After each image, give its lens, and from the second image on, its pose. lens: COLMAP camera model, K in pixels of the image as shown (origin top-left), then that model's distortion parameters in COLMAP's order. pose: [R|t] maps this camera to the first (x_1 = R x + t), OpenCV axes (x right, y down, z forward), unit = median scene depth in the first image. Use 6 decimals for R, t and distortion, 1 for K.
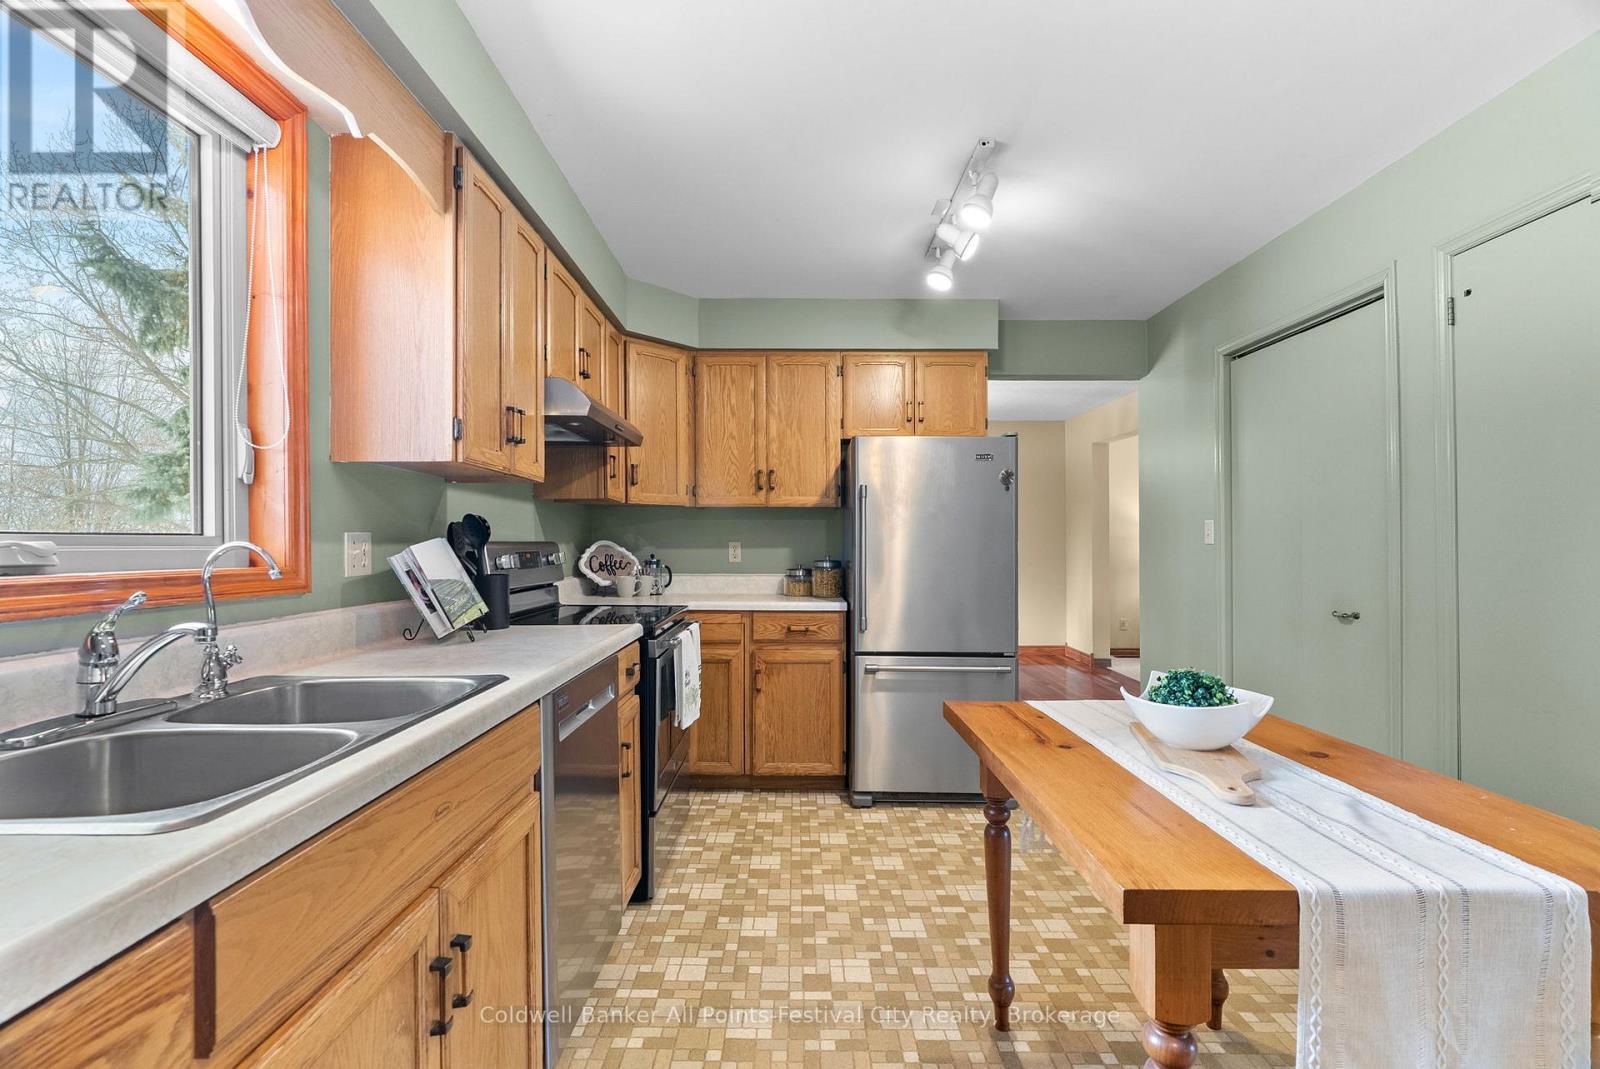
lens RADIAL K [[725.2, 0, 790.2], [0, 725.2, 537.5], [0, 0, 1]] dist [-0.014077, 0.007626]
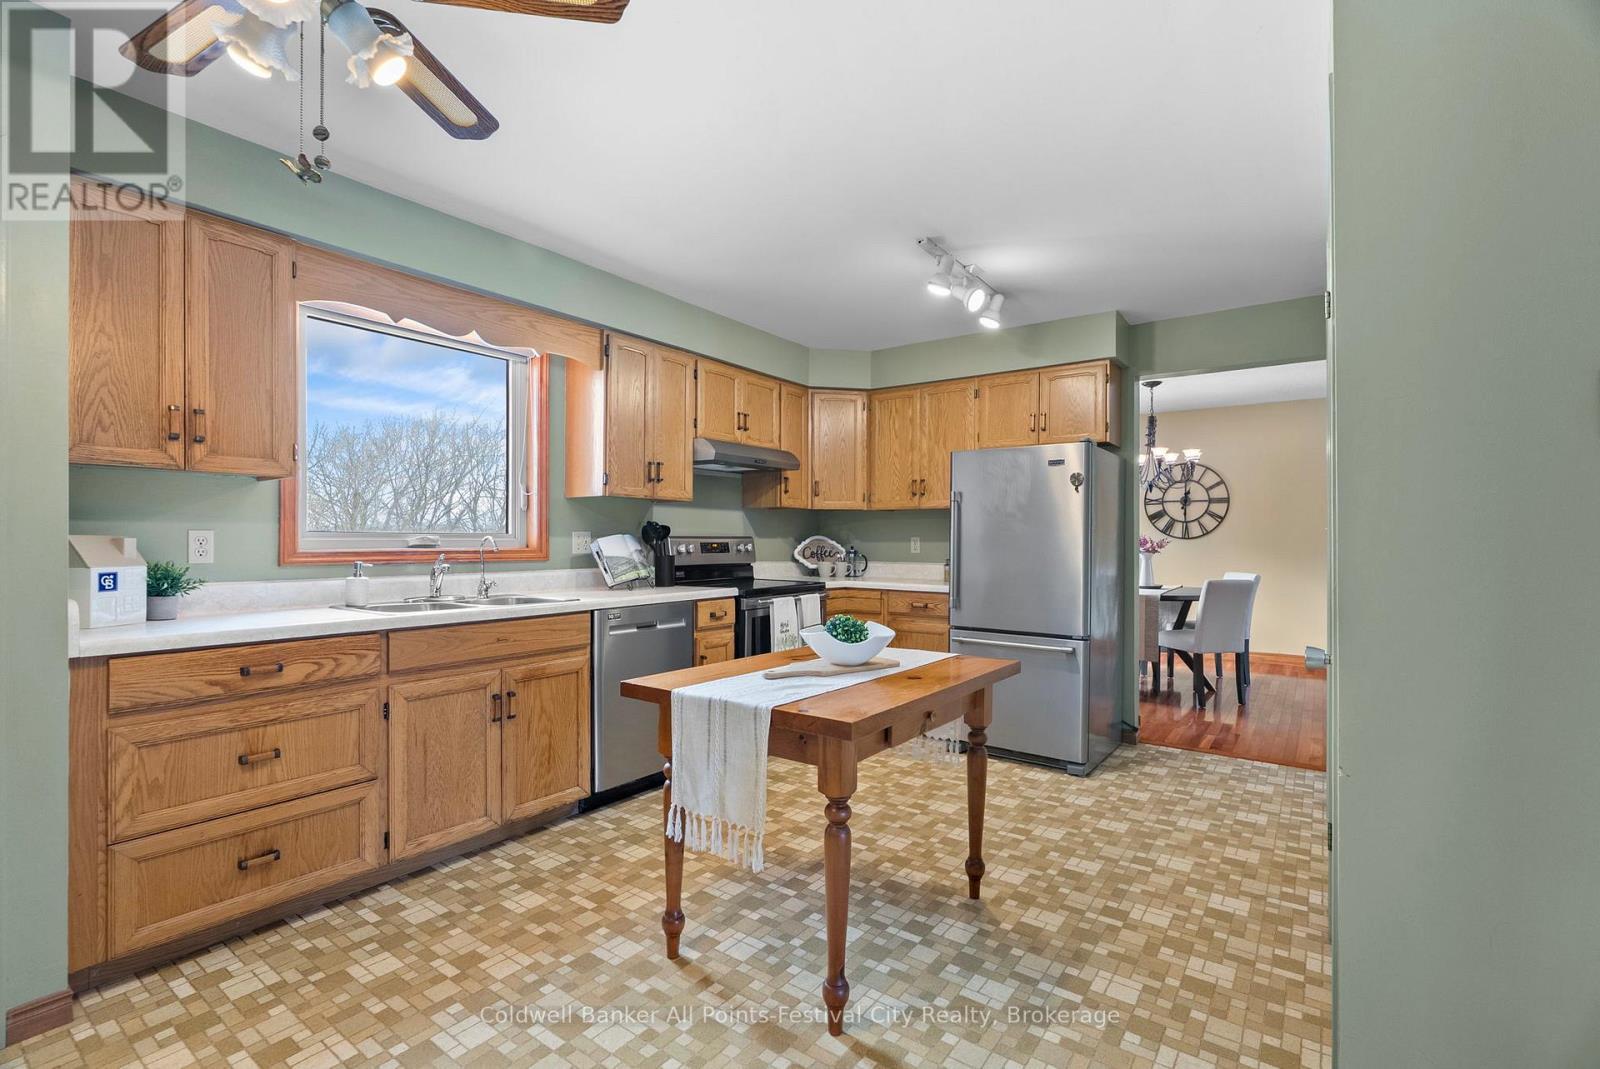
lens RADIAL K [[728.9, 0, 803.8], [0, 728.9, 526.1], [0, 0, 1]] dist [0.000425, -0.000073]
pose [[0.815057, -0.008091, -0.579324, 0.534680], [0.003211, 0.999950, -0.009449, -0.001383], [0.579372, 0.005842, 0.815043, -0.142741]]
